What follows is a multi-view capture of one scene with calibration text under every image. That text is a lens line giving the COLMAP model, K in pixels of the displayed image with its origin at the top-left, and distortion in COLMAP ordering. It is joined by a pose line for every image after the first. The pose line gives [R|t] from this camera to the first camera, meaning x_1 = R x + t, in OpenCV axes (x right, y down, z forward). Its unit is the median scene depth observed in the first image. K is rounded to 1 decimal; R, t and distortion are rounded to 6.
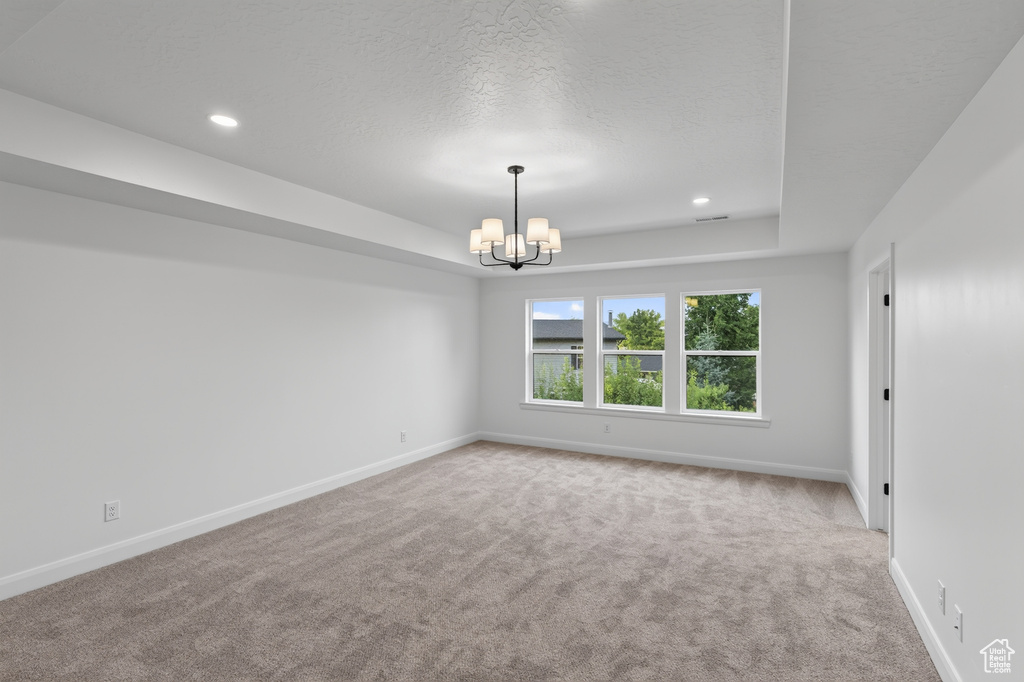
lens RADIAL K [[457.3, 0, 512.5], [0, 457.3, 342.4], [0, 0, 1]] dist [0.016318, -0.000736]
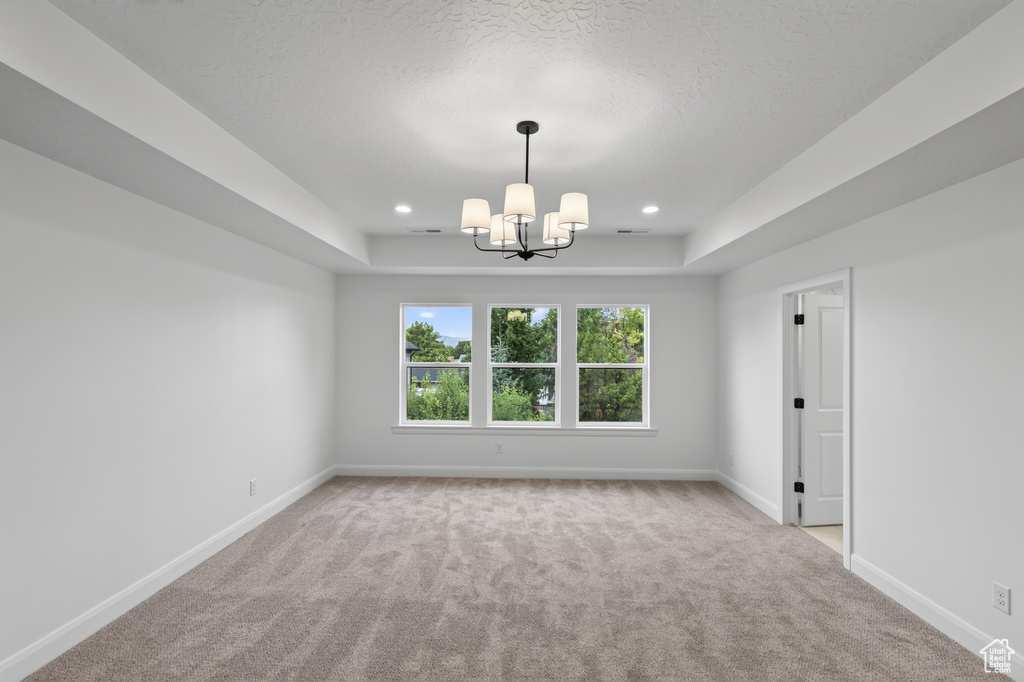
lens RADIAL K [[457.3, 0, 512.5], [0, 457.3, 342.4], [0, 0, 1]] dist [0.016318, -0.000736]
pose [[0.895465, 0.016740, 0.444816, -0.247358], [-0.006290, 0.999669, -0.024957, -0.000716], [-0.445086, 0.019550, 0.895274, 0.234644]]
